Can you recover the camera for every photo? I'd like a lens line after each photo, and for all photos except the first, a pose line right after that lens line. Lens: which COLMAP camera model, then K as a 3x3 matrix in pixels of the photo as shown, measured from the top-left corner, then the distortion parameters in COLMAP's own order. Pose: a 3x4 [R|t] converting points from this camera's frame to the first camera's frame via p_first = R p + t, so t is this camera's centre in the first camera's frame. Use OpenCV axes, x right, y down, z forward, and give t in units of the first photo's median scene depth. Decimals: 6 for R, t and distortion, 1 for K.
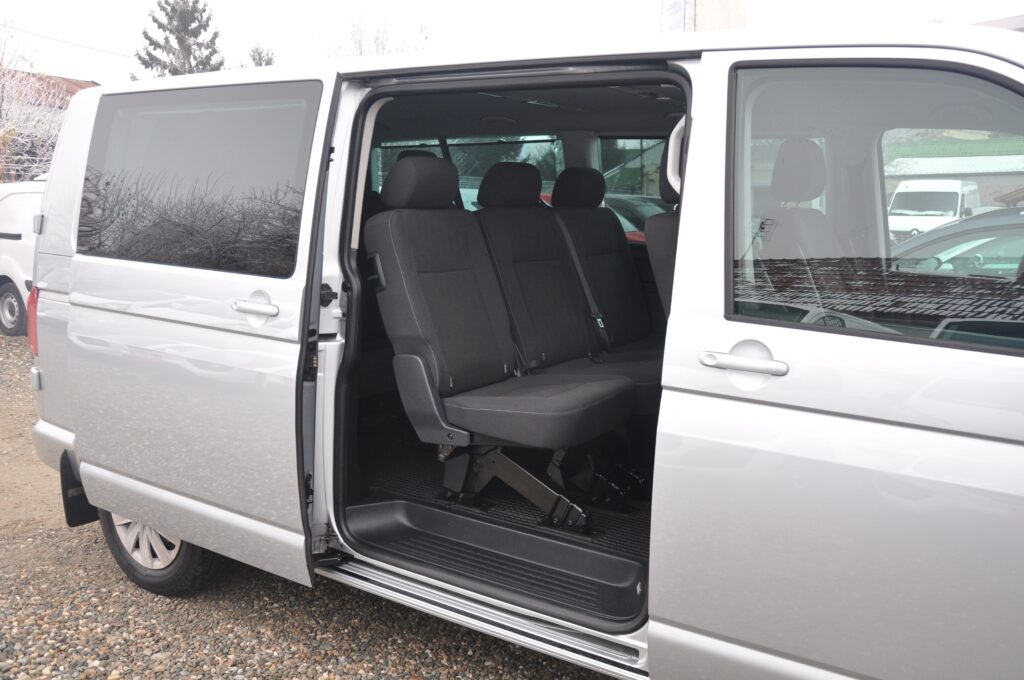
lens RADIAL K [[915.3, 0, 512.0], [0, 915.3, 340.0], [0, 0, 1]] dist [-0.004256, -0.000860]
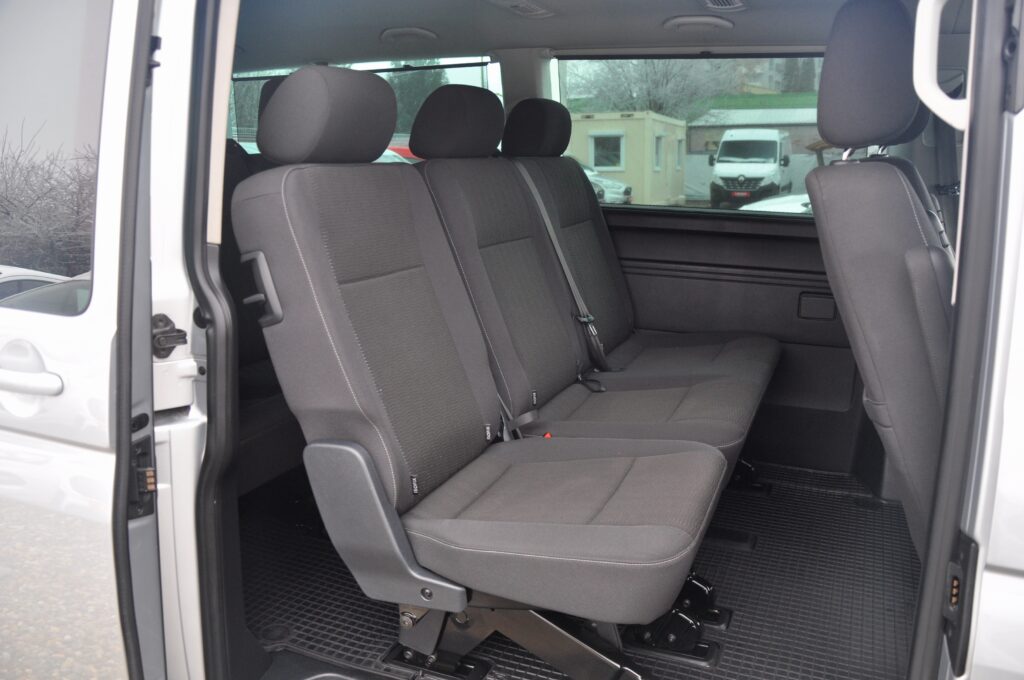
lens RADIAL K [[840.7, 0, 512.0], [0, 840.7, 340.0], [0, 0, 1]] dist [-0.138267, 0.221257]
pose [[0.980602, -0.054108, 0.188392, -0.098006], [0.040618, 0.996375, 0.074747, -0.073665], [-0.191753, -0.065645, 0.979245, 0.504954]]
